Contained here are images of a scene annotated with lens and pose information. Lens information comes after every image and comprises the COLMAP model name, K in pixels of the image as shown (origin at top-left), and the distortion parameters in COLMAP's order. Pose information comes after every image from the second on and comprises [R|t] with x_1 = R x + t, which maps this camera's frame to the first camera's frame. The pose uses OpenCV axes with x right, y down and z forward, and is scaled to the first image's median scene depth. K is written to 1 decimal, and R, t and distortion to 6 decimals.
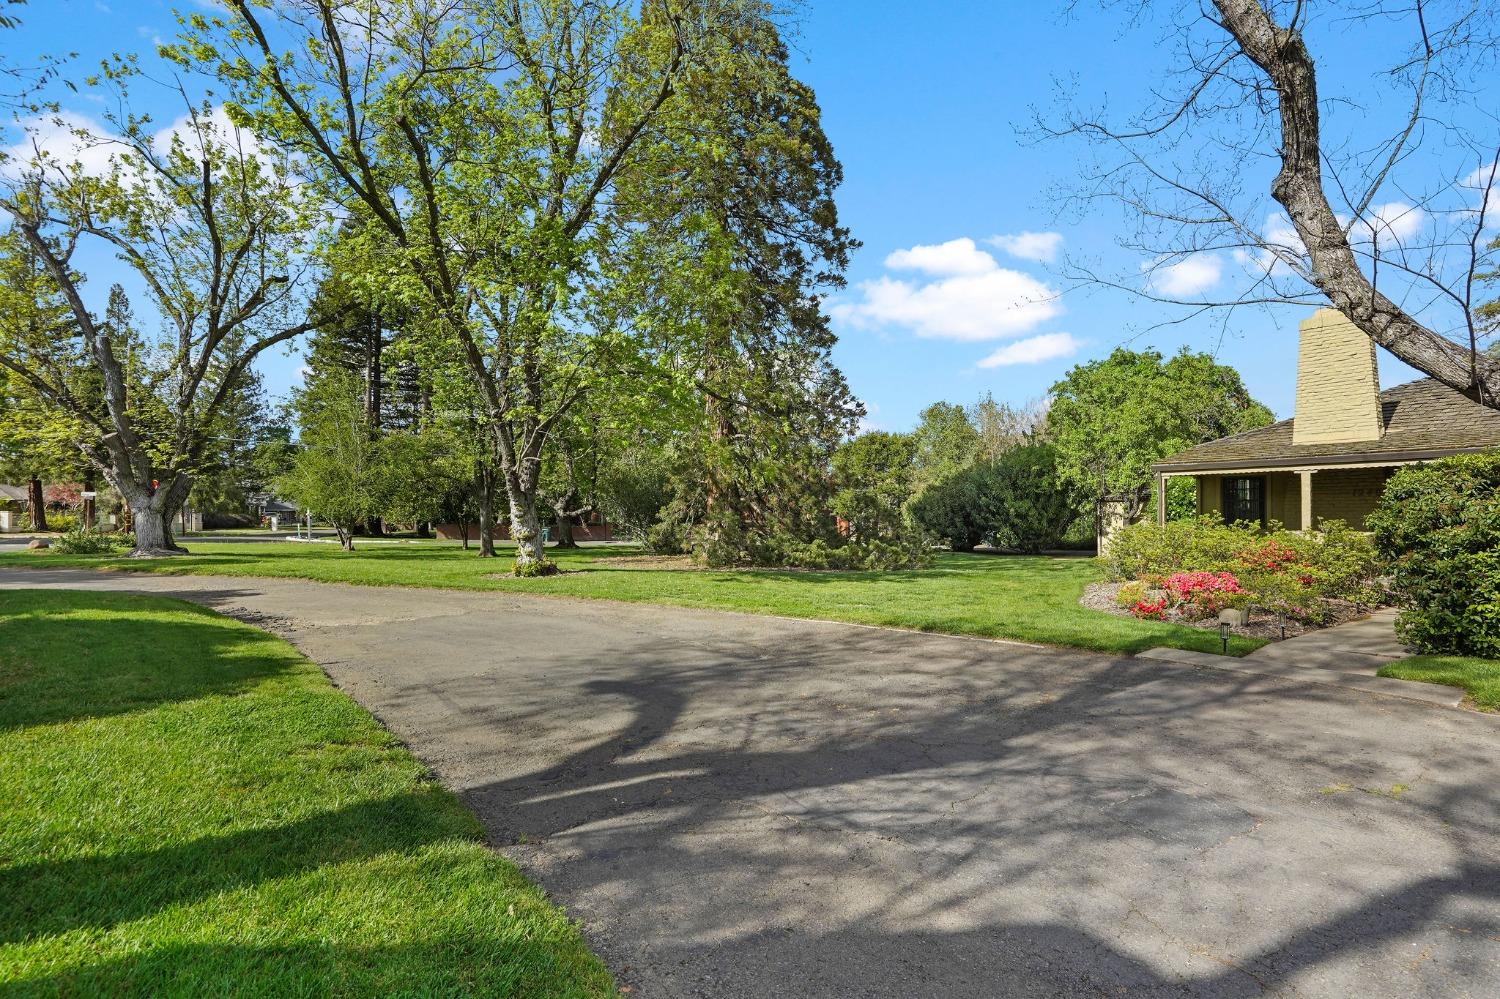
lens RADIAL K [[739.6, 0, 750.2], [0, 739.6, 503.4], [0, 0, 1]] dist [-0.001806, -0.000140]
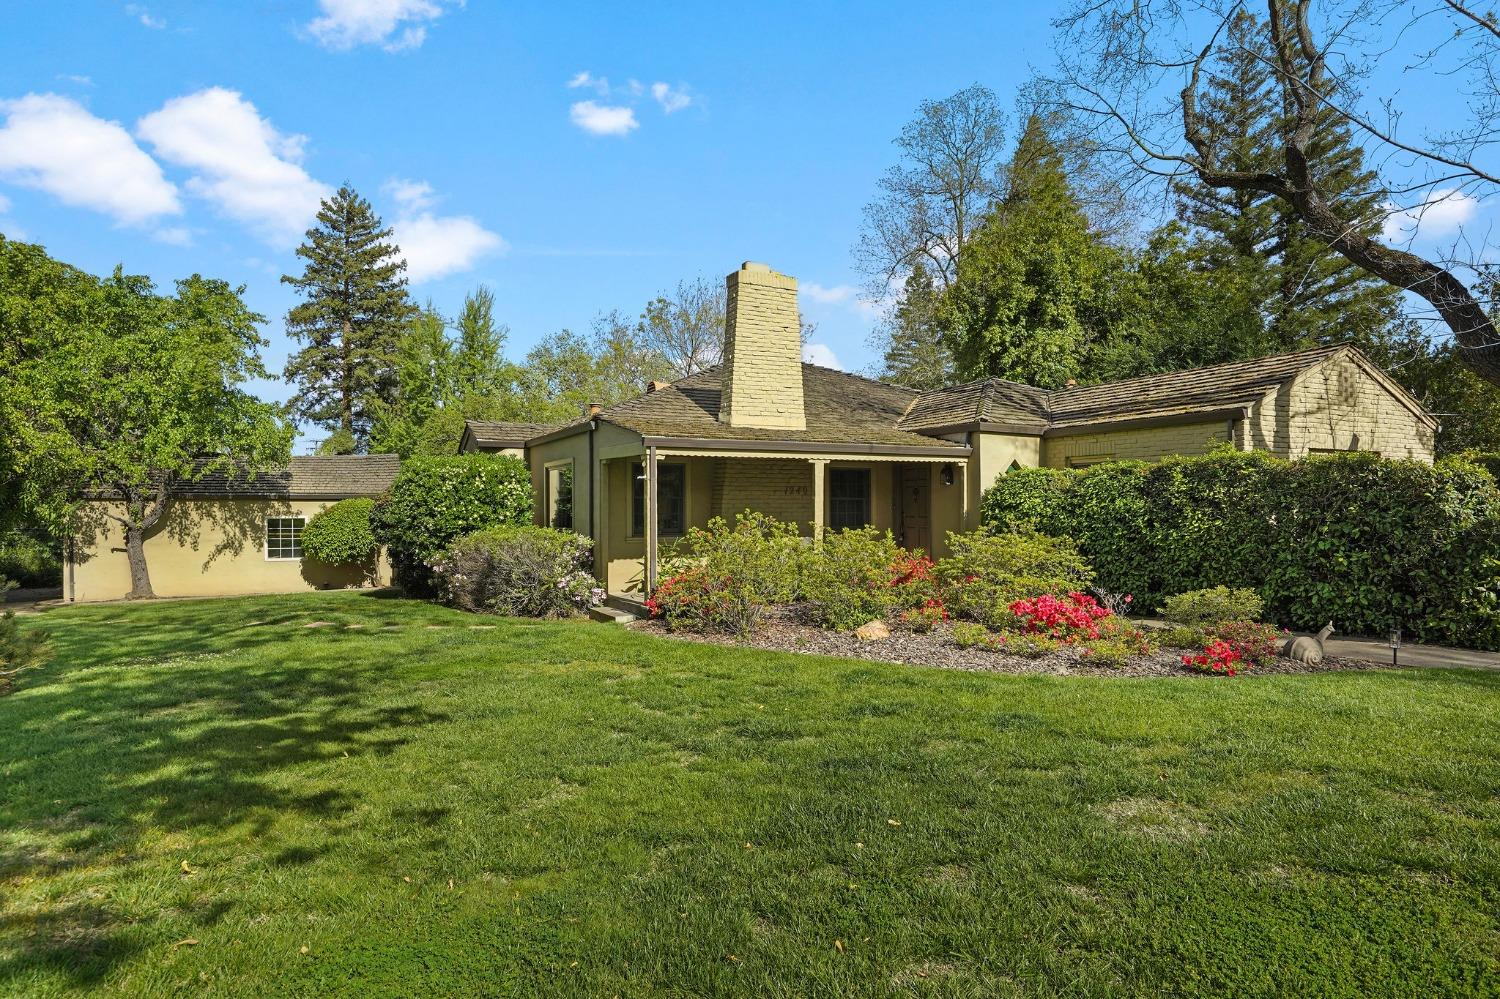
lens RADIAL K [[860.5, 0, 750.0], [0, 860.5, 505.1], [0, 0, 1]] dist [-0.020630, 0.000274]
pose [[0.137976, 0.015875, 0.990308, -0.162419], [-0.005155, 0.999870, -0.015310, 0.018315], [-0.990422, -0.002993, 0.138040, 0.970433]]
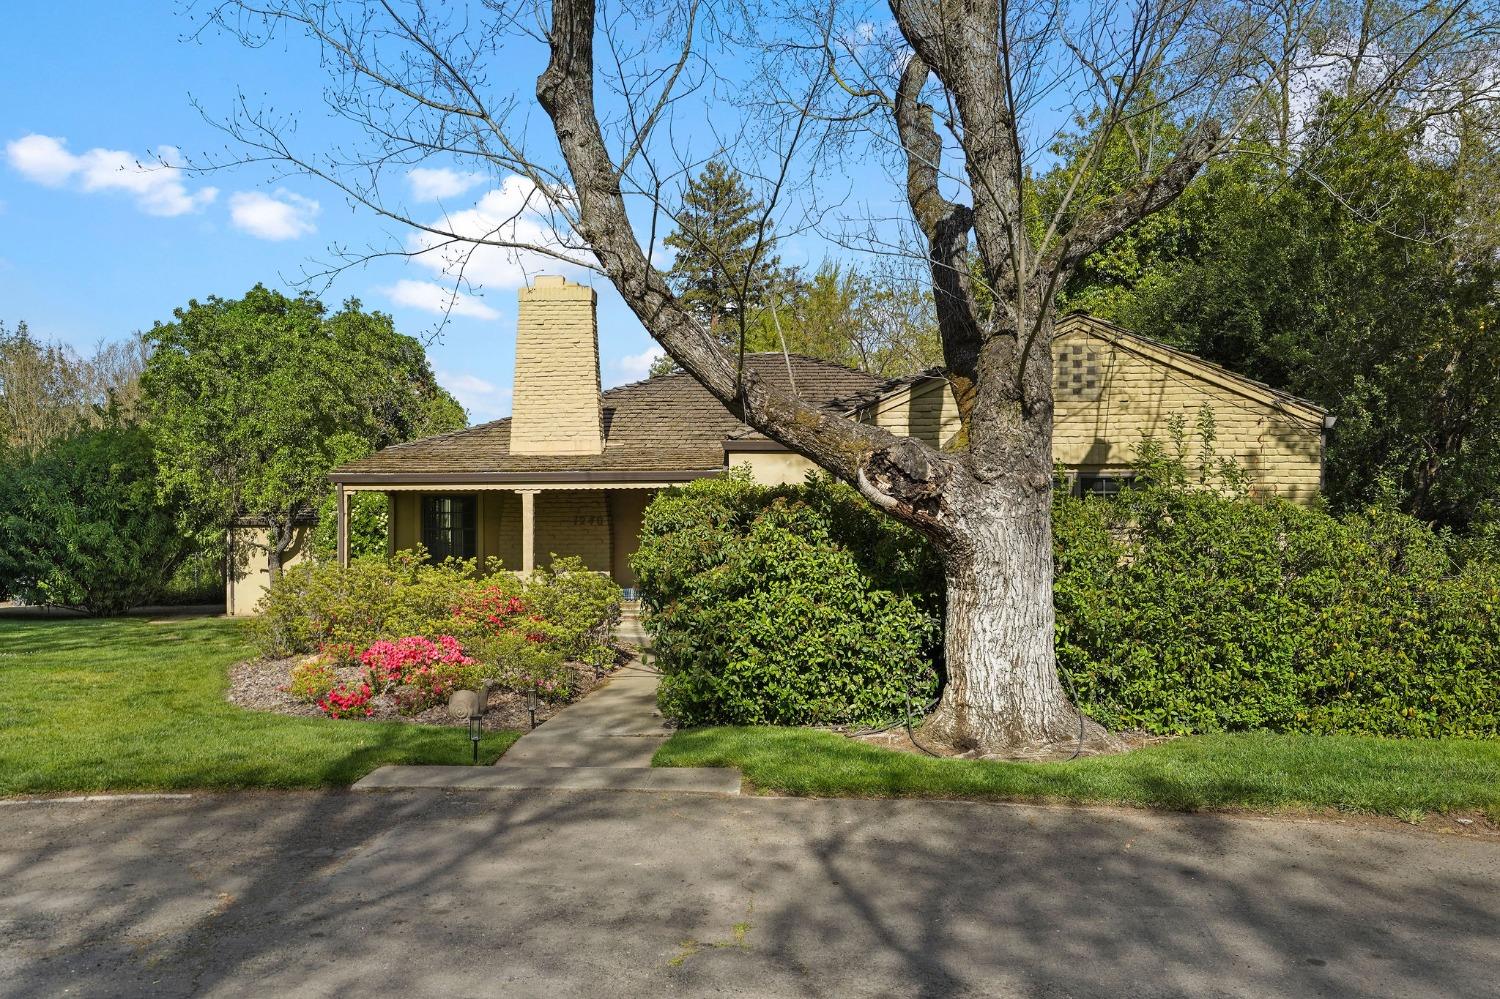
lens RADIAL K [[1156.5, 0, 752.5], [0, 1156.5, 520.1], [0, 0, 1]] dist [0.032656, 0.000679]
pose [[0.638478, 0.012684, 0.769535, -0.002435], [-0.008831, 0.999919, -0.009154, -0.005469], [-0.769589, -0.000951, 0.638539, 0.081480]]
